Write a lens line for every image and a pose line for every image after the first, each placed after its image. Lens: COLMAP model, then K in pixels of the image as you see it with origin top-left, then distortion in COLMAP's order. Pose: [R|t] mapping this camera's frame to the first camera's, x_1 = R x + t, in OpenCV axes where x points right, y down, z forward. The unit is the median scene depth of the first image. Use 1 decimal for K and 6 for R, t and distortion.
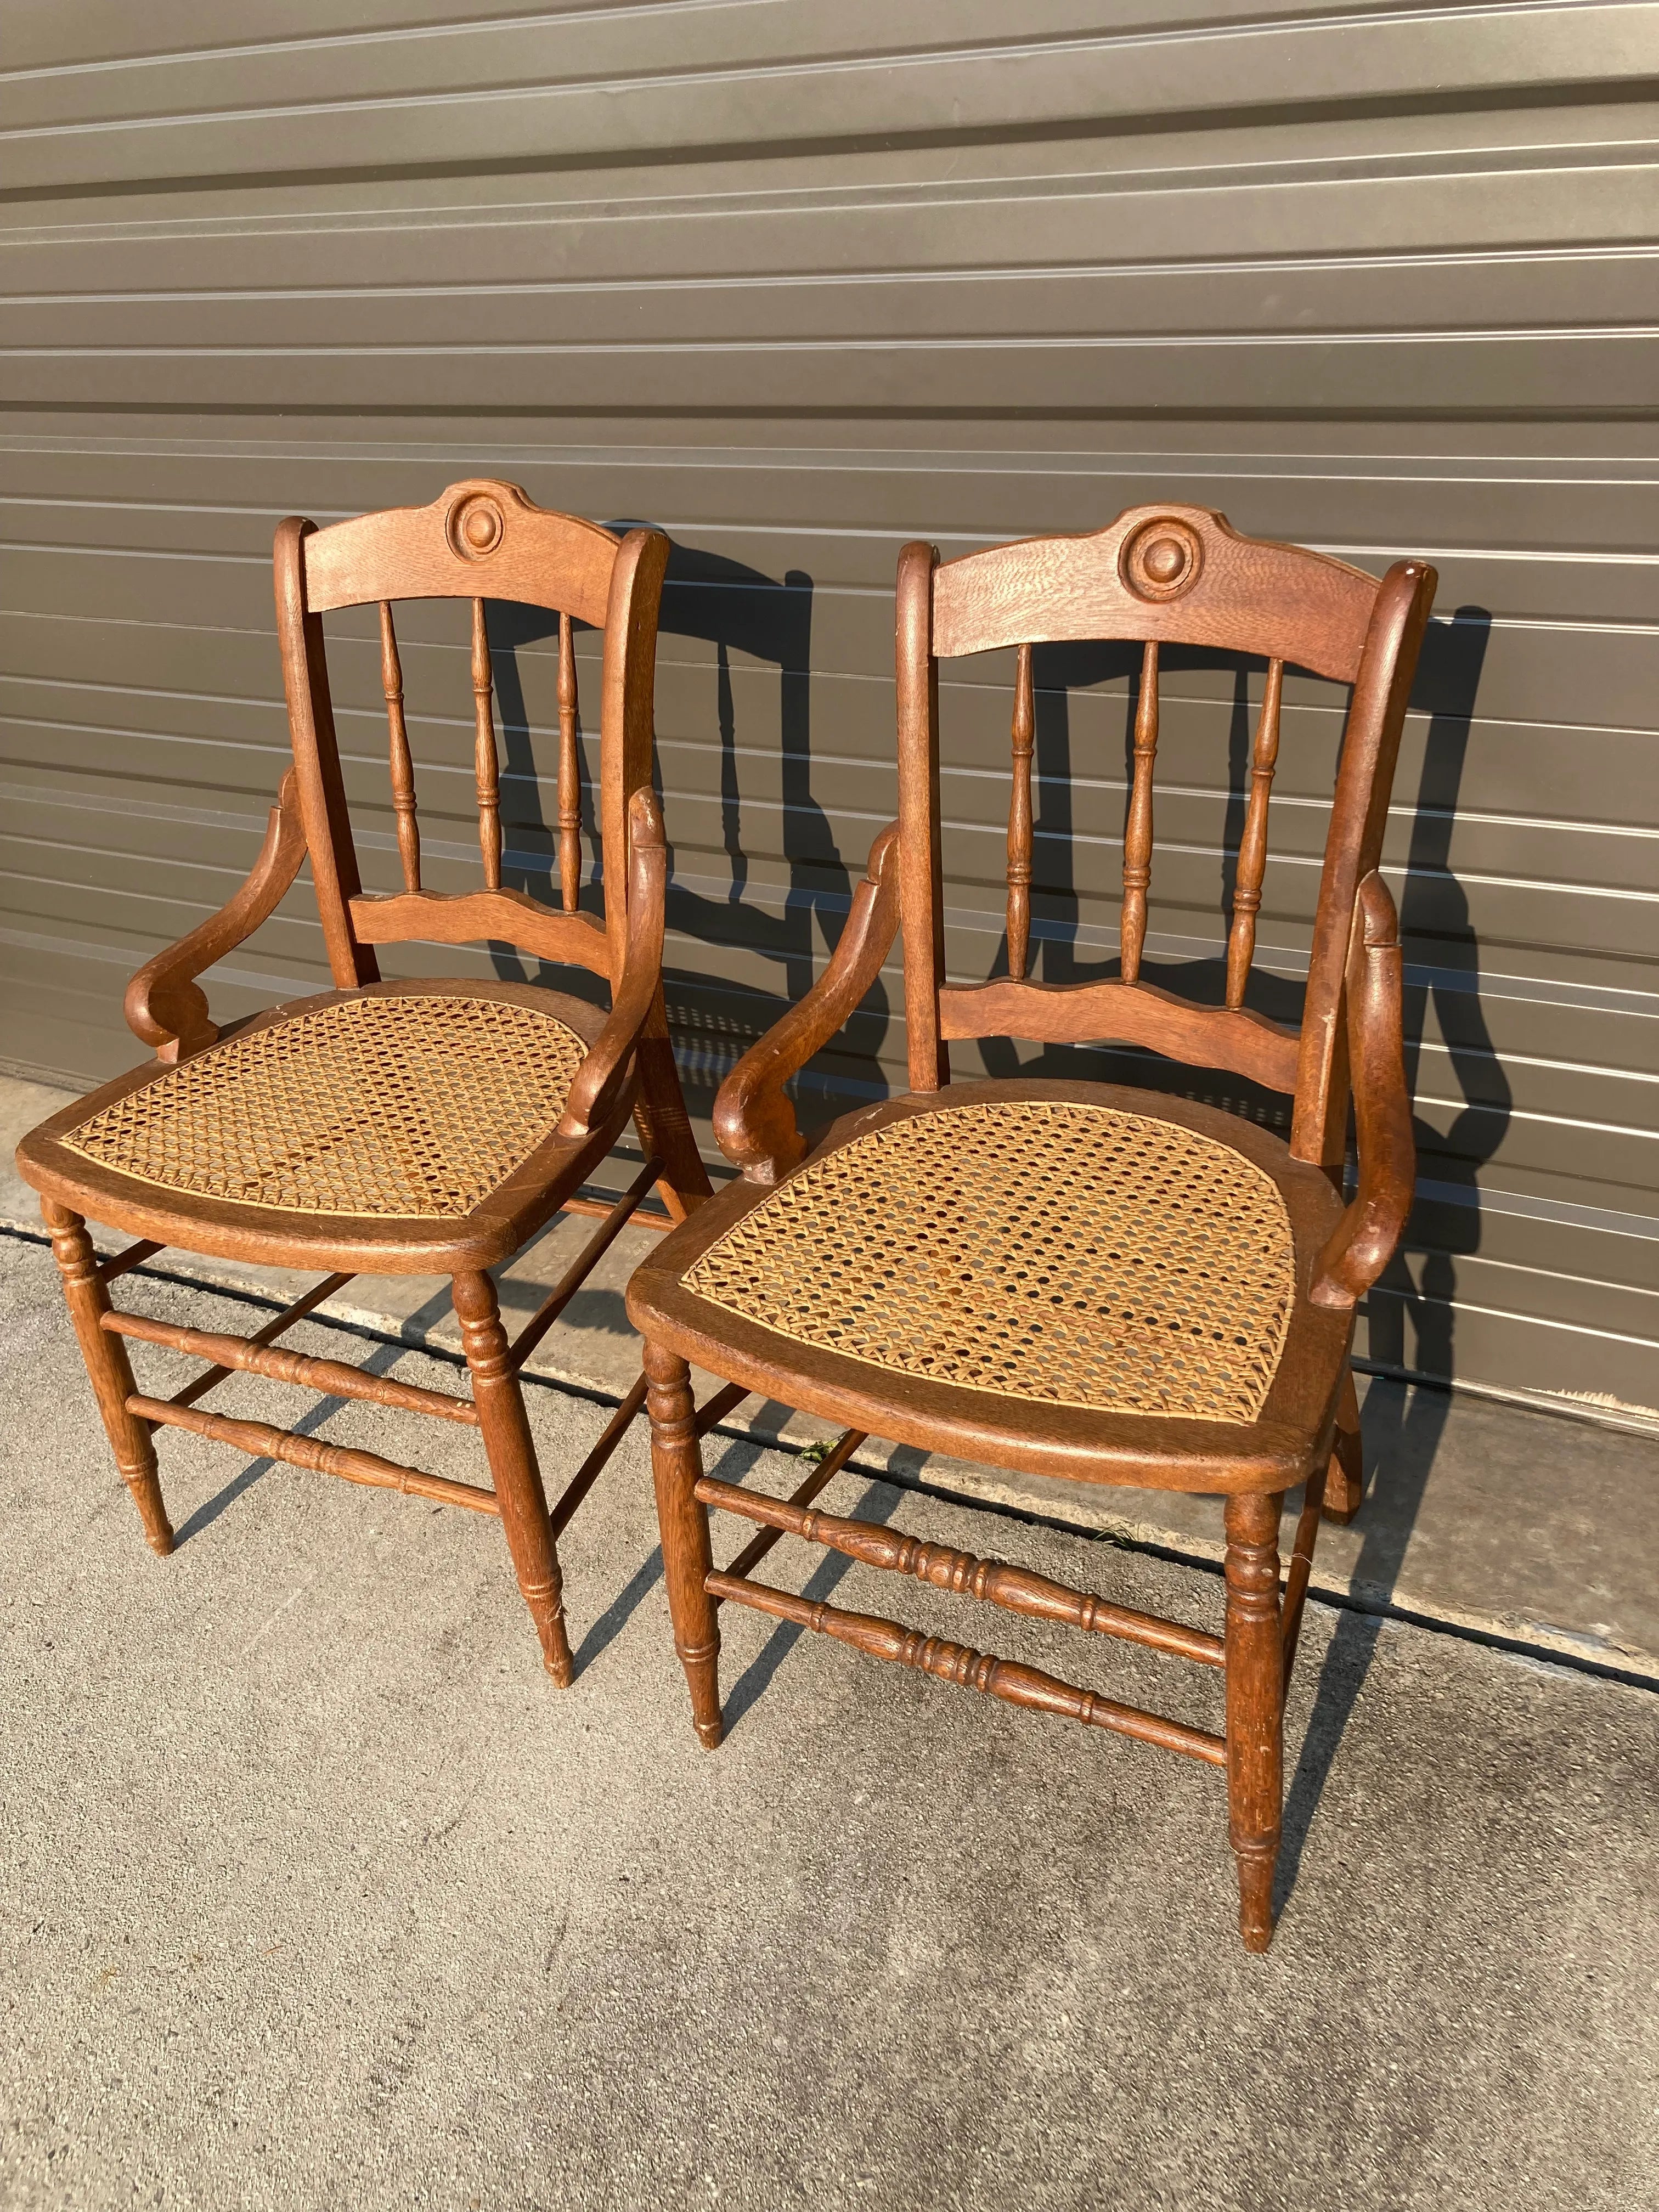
lens RADIAL K [[1798.6, 0, 826.7], [0, 1798.6, 1103.9], [0, 0, 1]] dist [0.008093, 0.019825]
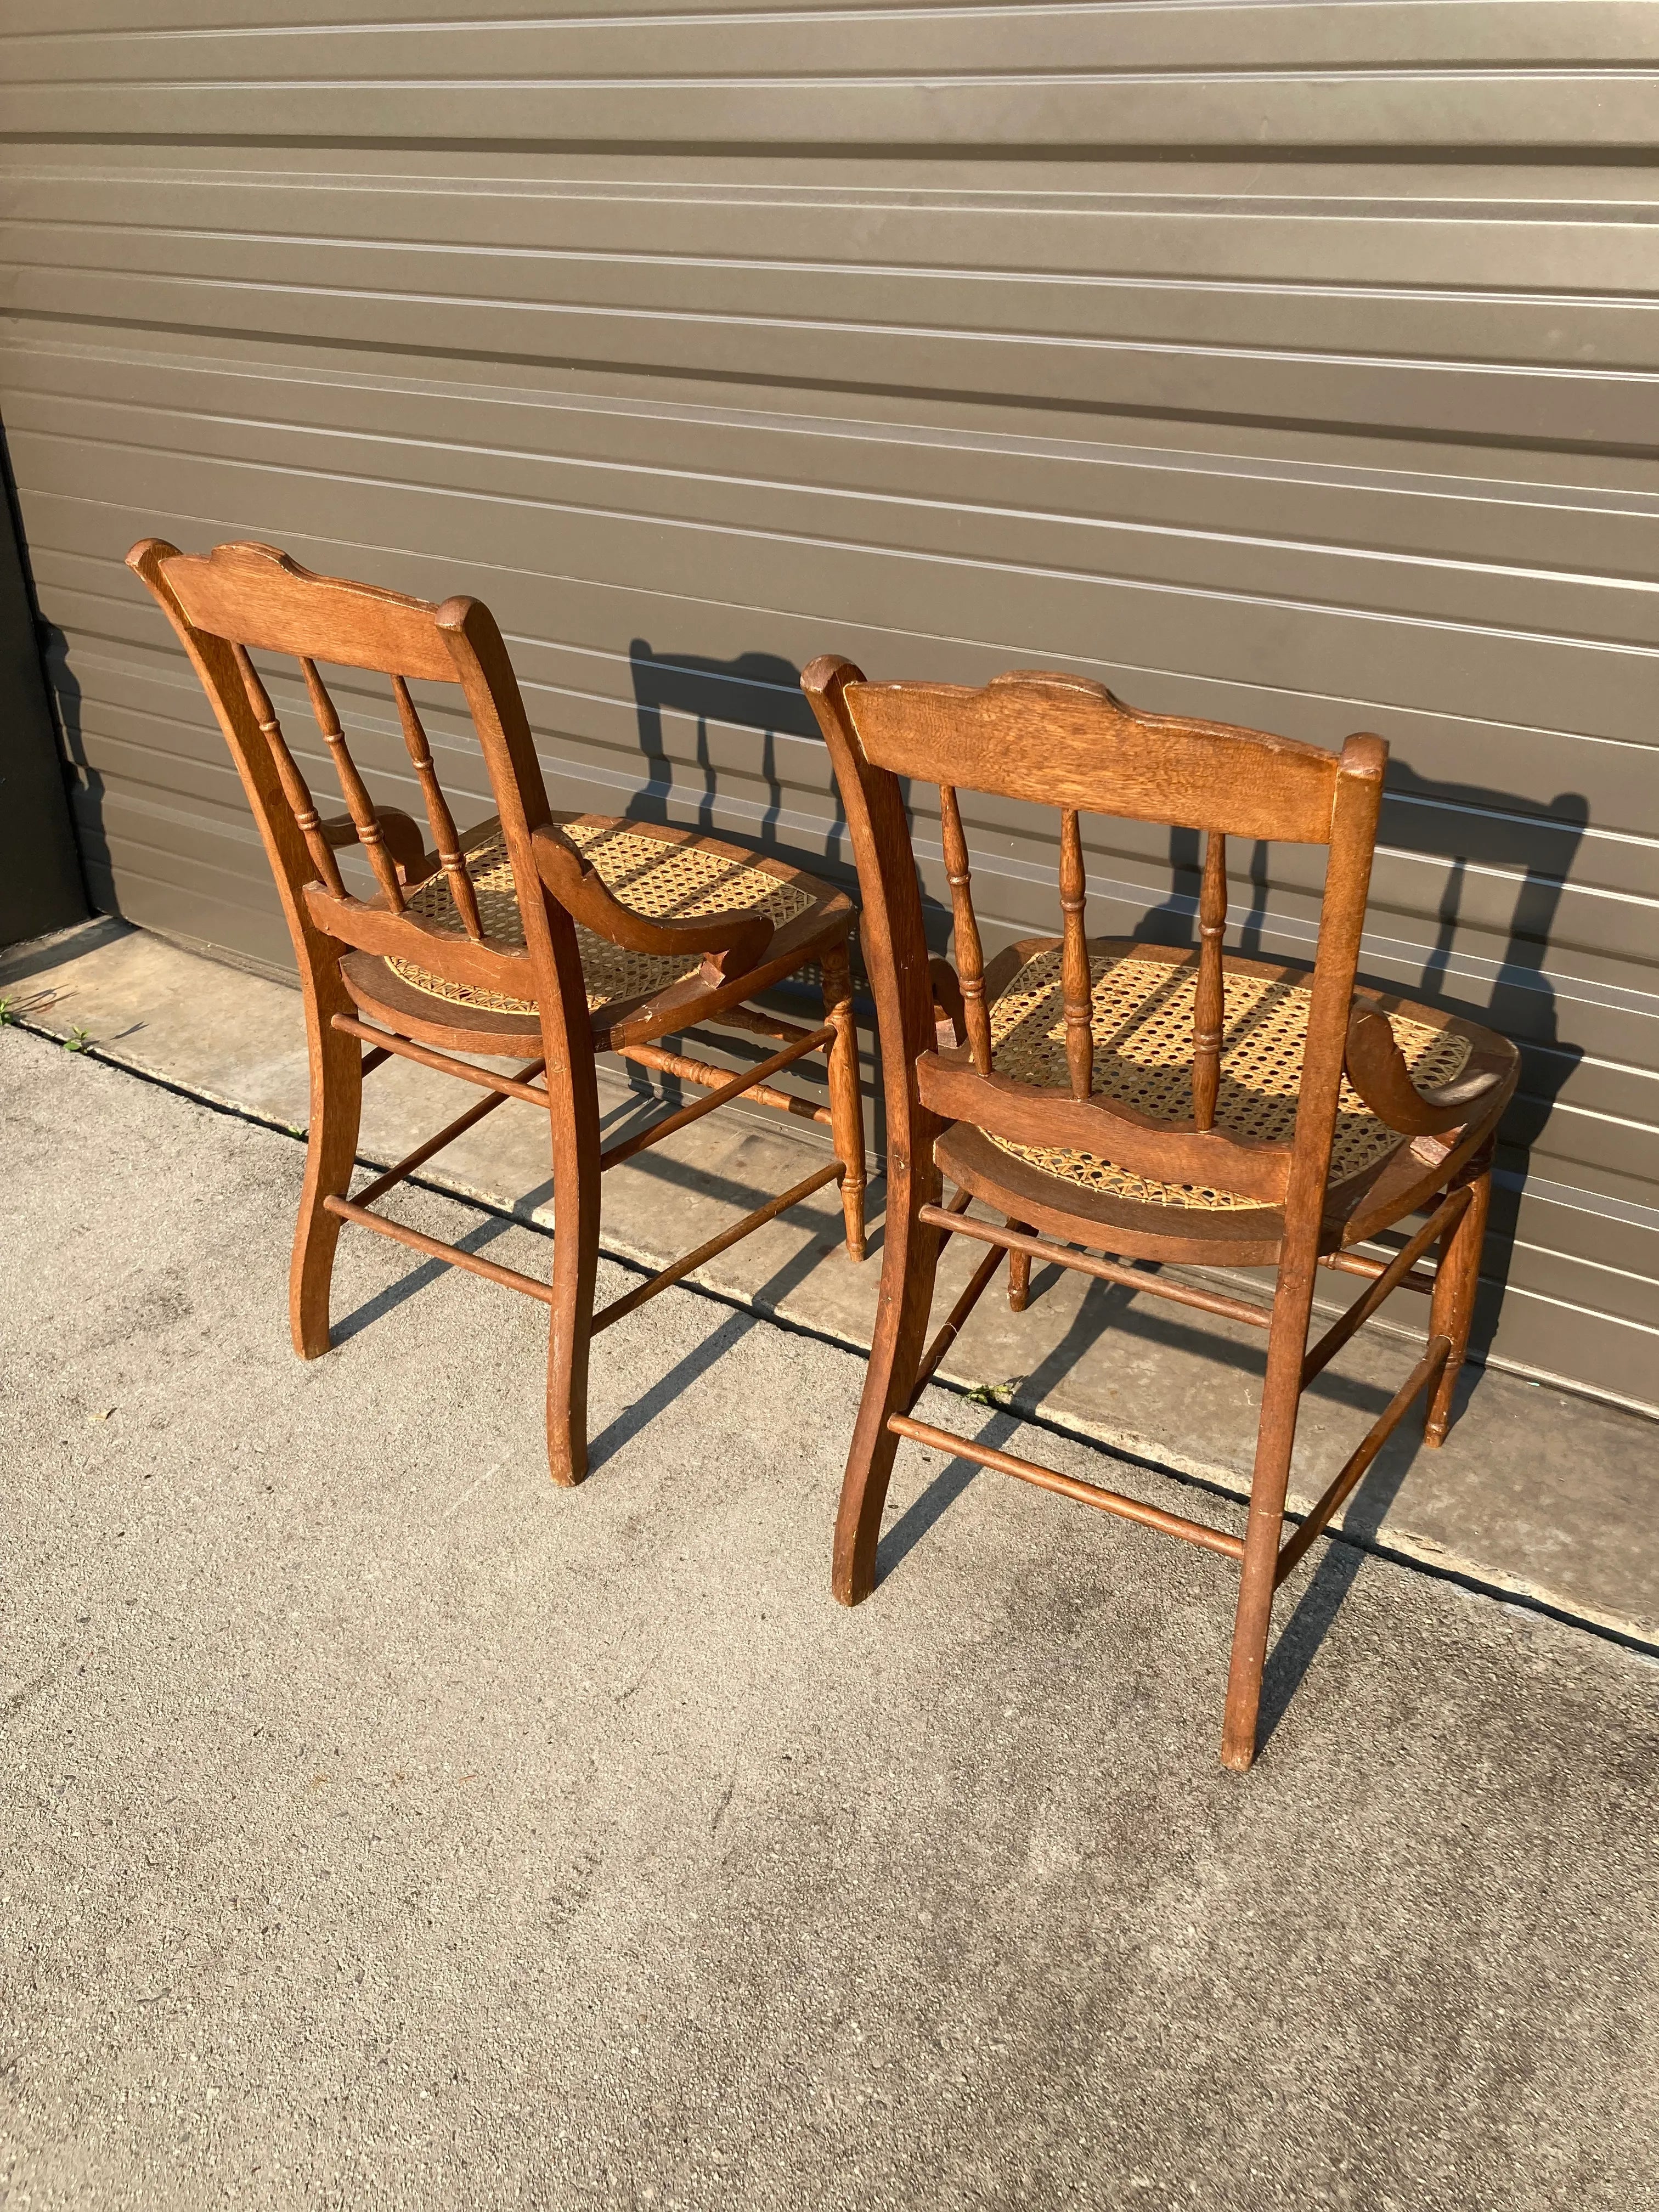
lens RADIAL K [[1798.6, 0, 827.5], [0, 1798.6, 1114.4], [0, 0, 1]] dist [0.008093, 0.019825]
pose [[0.992808, 0.102035, -0.062623, -0.058235], [-0.100780, 0.994645, 0.022901, 0.018252], [0.064624, -0.016425, 0.997774, -0.070048]]
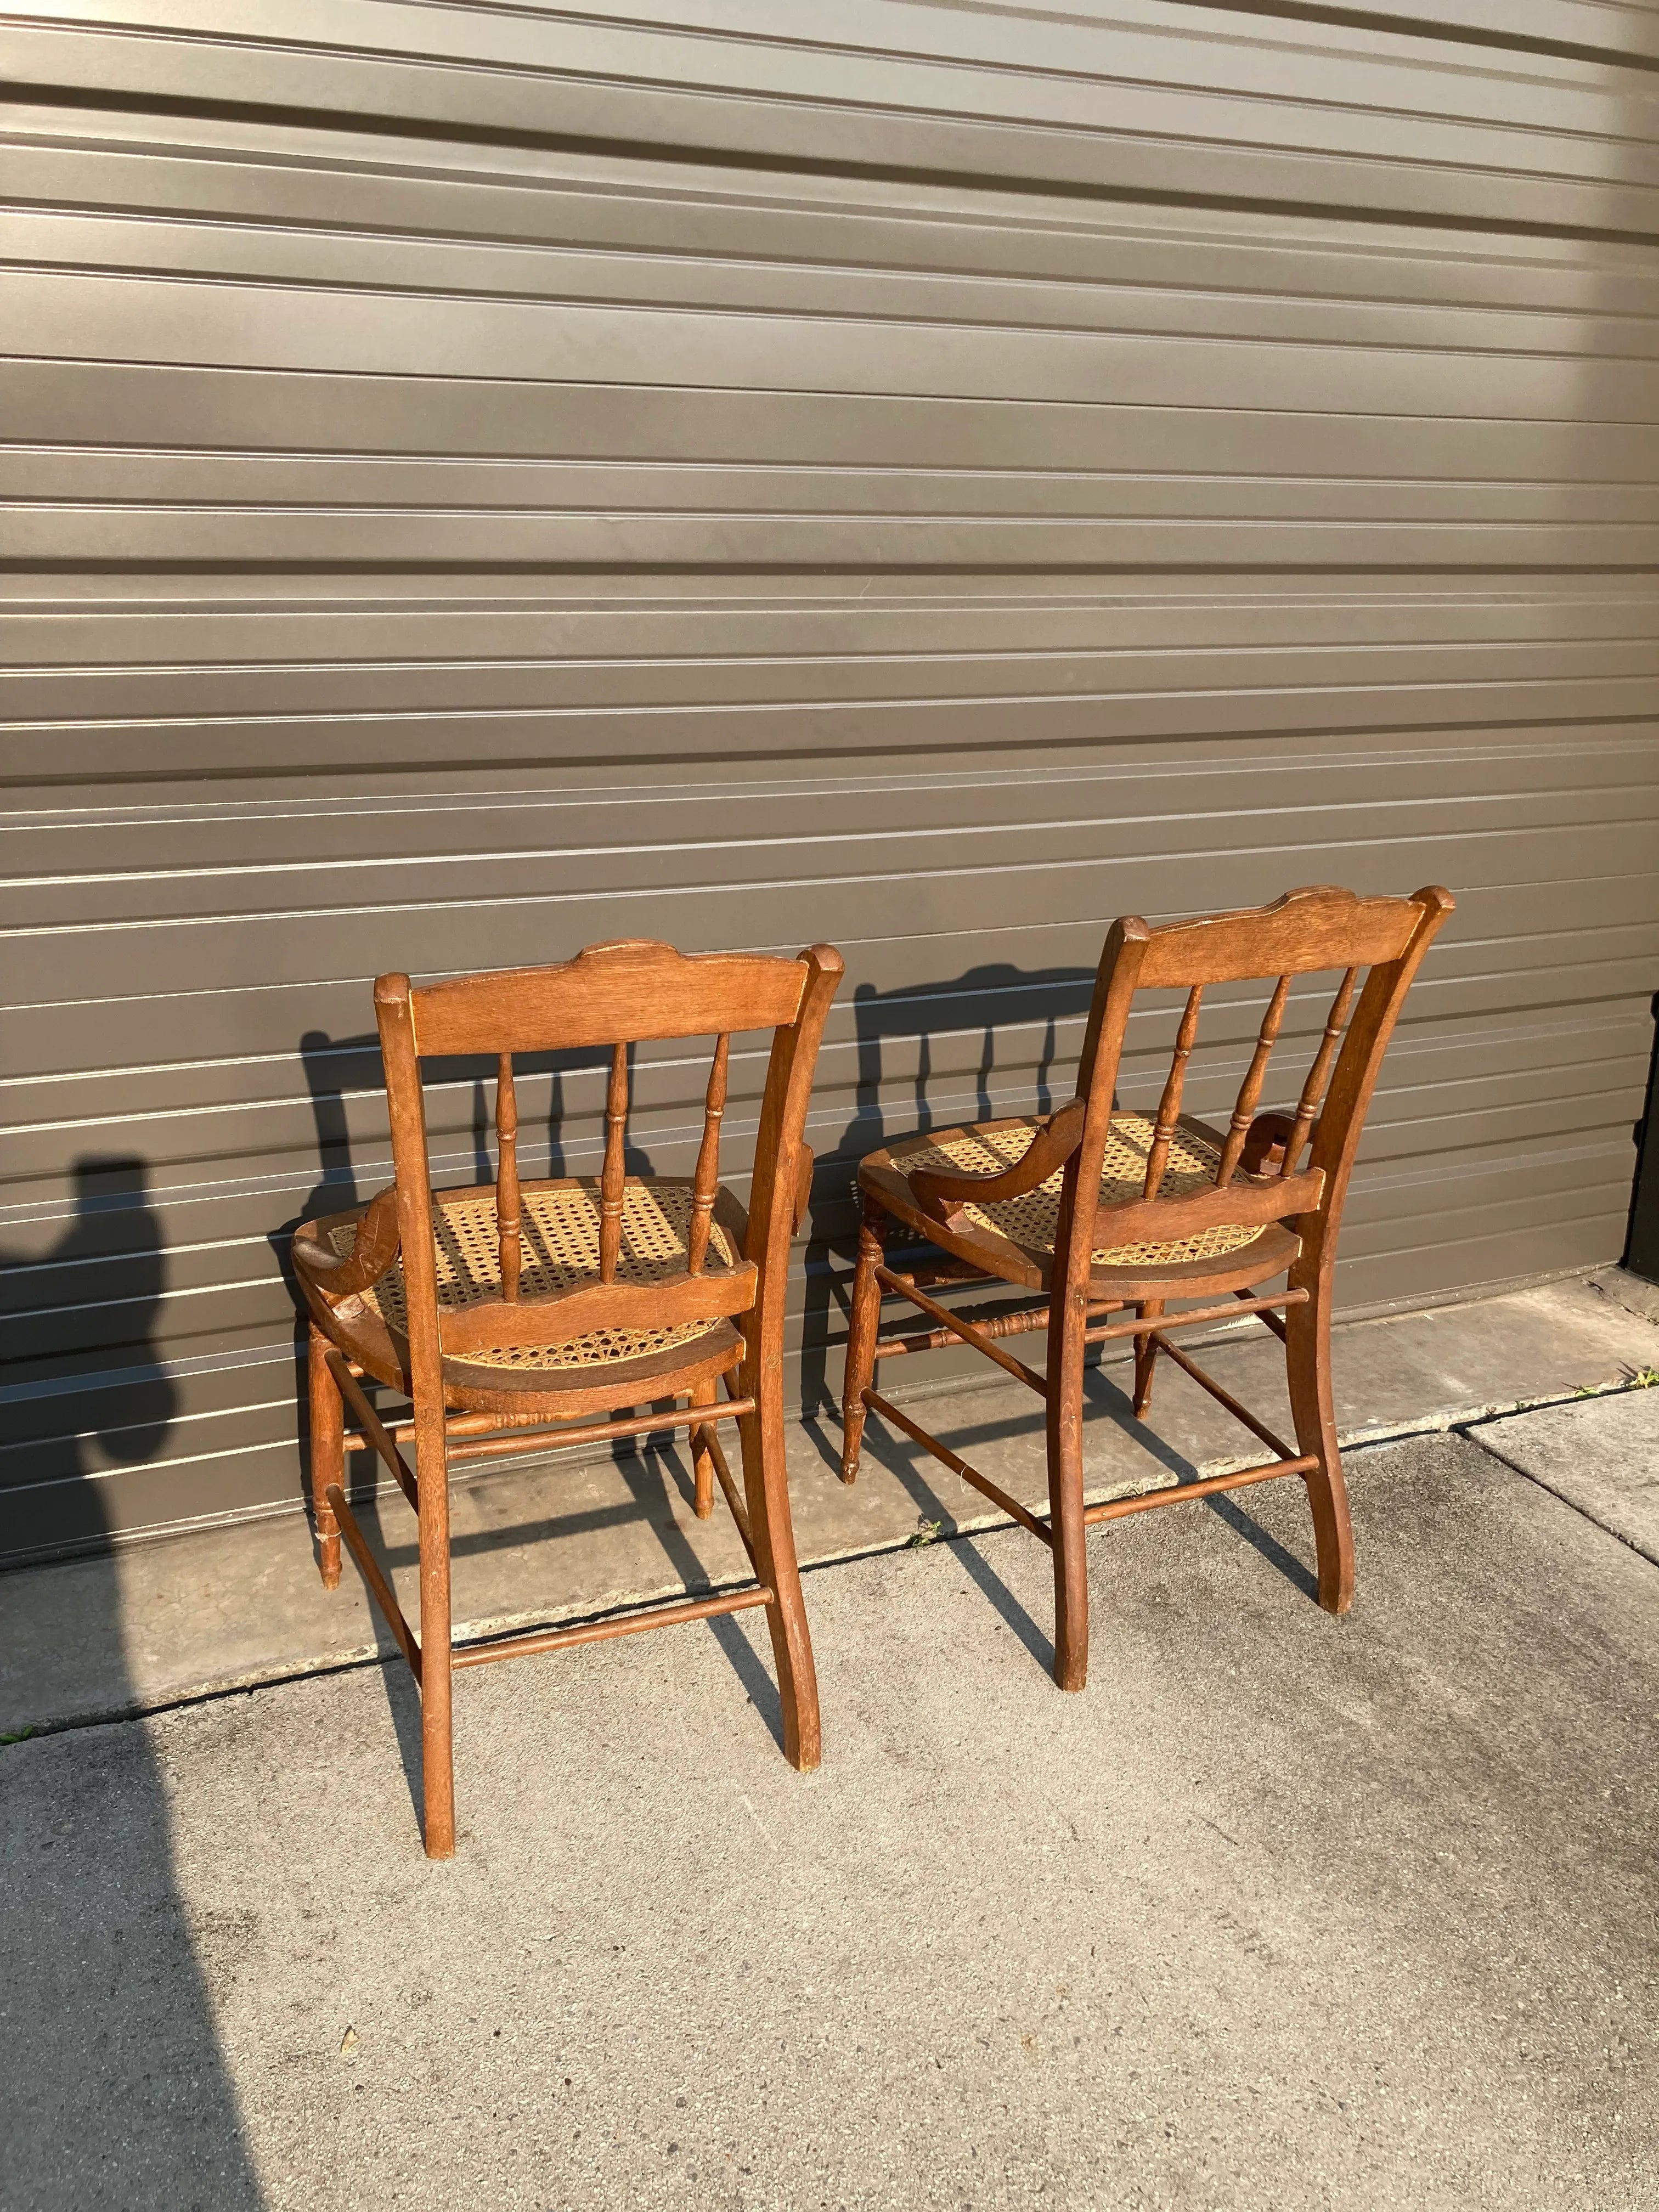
lens RADIAL K [[1798.6, 0, 832.0], [0, 1798.6, 1134.4], [0, 0, 1]] dist [0.008093, 0.019825]
pose [[0.645775, -0.206405, 0.735100, -1.178428], [0.297316, 0.954754, 0.006893, -0.132650], [-0.703262, 0.214106, 0.677924, 0.154456]]
